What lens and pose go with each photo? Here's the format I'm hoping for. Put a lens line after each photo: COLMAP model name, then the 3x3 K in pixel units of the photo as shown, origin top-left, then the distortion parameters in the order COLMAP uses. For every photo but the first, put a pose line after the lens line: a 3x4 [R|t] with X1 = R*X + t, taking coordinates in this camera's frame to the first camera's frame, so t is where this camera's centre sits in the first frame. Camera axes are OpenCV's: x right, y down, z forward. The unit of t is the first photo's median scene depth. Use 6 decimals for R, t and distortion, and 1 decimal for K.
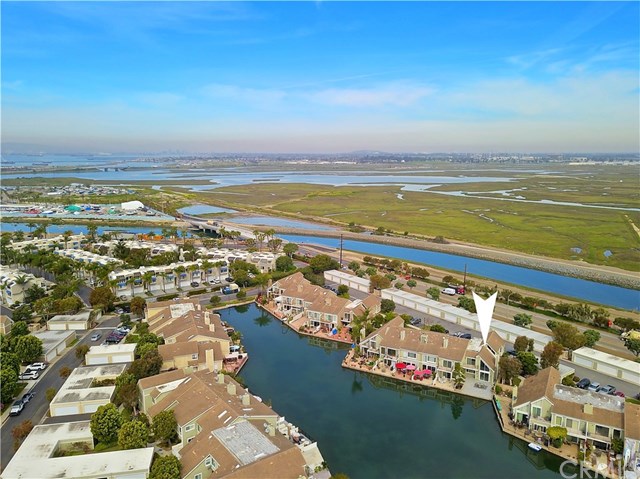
lens RADIAL K [[490.6, 0, 320.0], [0, 490.6, 239.5], [0, 0, 1]] dist [0.048842, -0.062090]
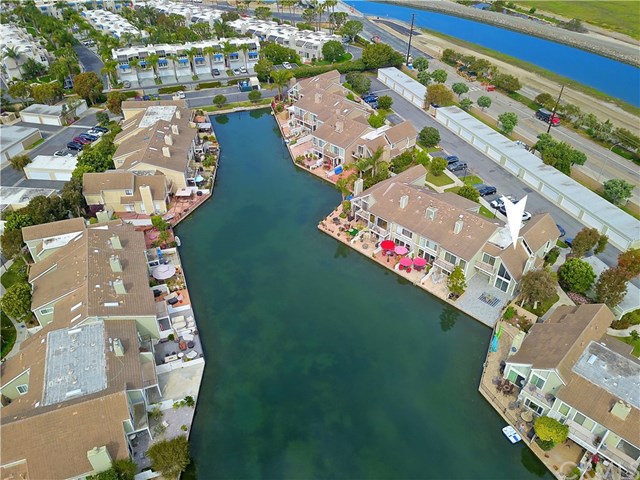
lens RADIAL K [[490.6, 0, 320.0], [0, 490.6, 240.0], [0, 0, 1]] dist [0.048842, -0.062090]
pose [[0.964274, 0.162629, -0.209111, 0.169055], [-0.052397, 0.890871, 0.451225, -0.051417], [0.259673, -0.424147, 0.867565, 0.283832]]
